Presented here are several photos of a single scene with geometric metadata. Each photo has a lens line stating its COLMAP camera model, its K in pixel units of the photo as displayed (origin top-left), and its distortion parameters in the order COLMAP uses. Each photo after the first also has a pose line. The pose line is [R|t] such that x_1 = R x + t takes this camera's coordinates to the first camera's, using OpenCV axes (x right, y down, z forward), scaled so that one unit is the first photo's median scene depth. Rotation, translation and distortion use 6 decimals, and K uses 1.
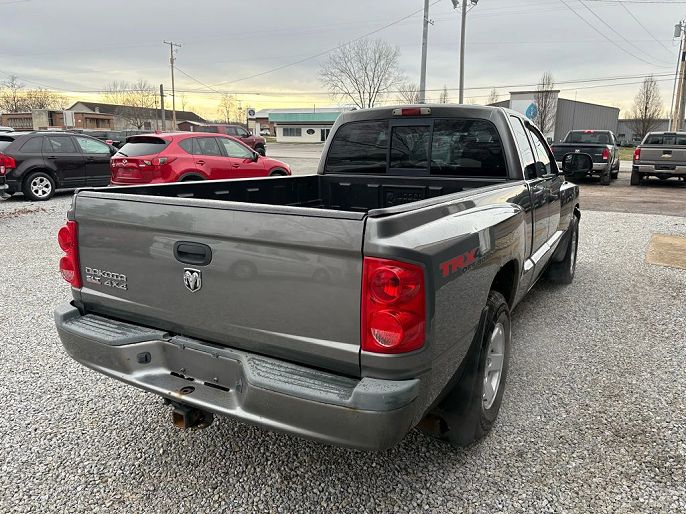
lens RADIAL K [[514.9, 0, 345.1], [0, 514.9, 256.4], [0, 0, 1]] dist [0.022805, -0.003080]
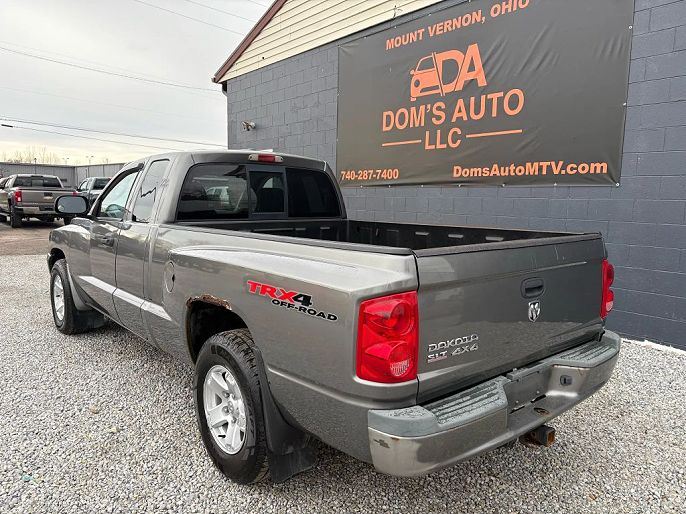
lens RADIAL K [[514.9, 0, 345.0], [0, 514.9, 255.7], [0, 0, 1]] dist [0.022805, -0.003080]
pose [[0.344203, -0.111880, 0.932205, -1.288104], [0.184884, 0.981511, 0.049532, -0.179510], [-0.920512, 0.155301, 0.358524, 0.831395]]
